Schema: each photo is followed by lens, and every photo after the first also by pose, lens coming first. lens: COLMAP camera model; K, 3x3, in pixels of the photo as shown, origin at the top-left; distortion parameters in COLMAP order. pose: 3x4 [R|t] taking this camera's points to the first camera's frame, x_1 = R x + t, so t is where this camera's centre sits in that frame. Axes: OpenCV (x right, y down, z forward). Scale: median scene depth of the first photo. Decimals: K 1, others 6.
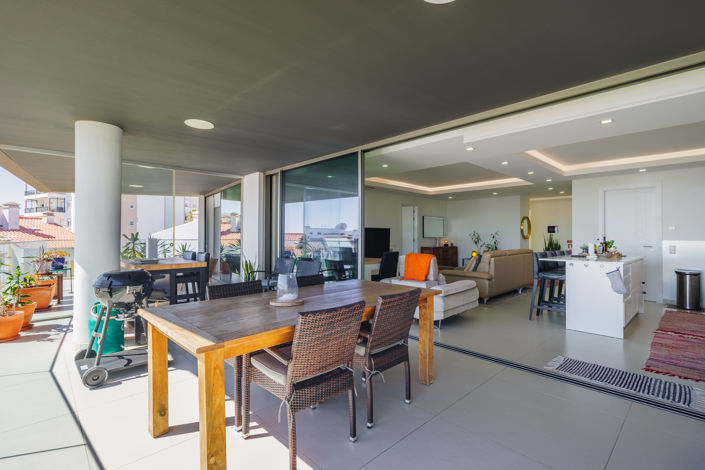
lens RADIAL K [[325.9, 0, 351.9], [0, 325.9, 234.3], [0, 0, 1]] dist [0.000032, -0.000467]
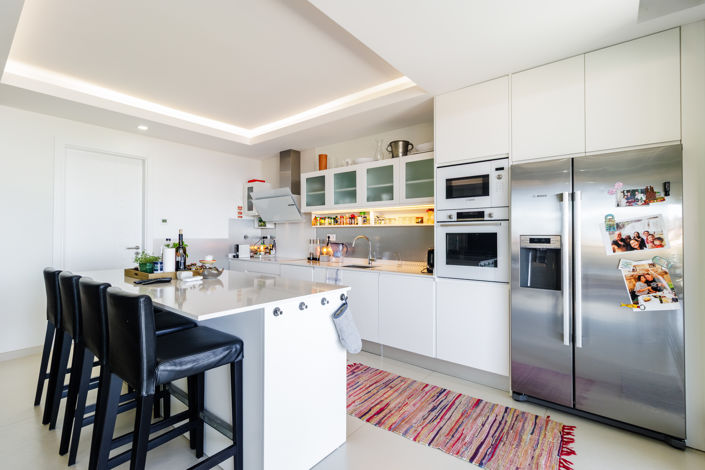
lens RADIAL K [[325.9, 0, 346.3], [0, 325.9, 230.4], [0, 0, 1]] dist [0.000032, -0.000467]
pose [[-0.130988, 0.009126, 0.991342, 0.200213], [-0.008728, 0.999908, -0.010358, 0.003863], [-0.991346, -0.010009, -0.130897, 0.631524]]
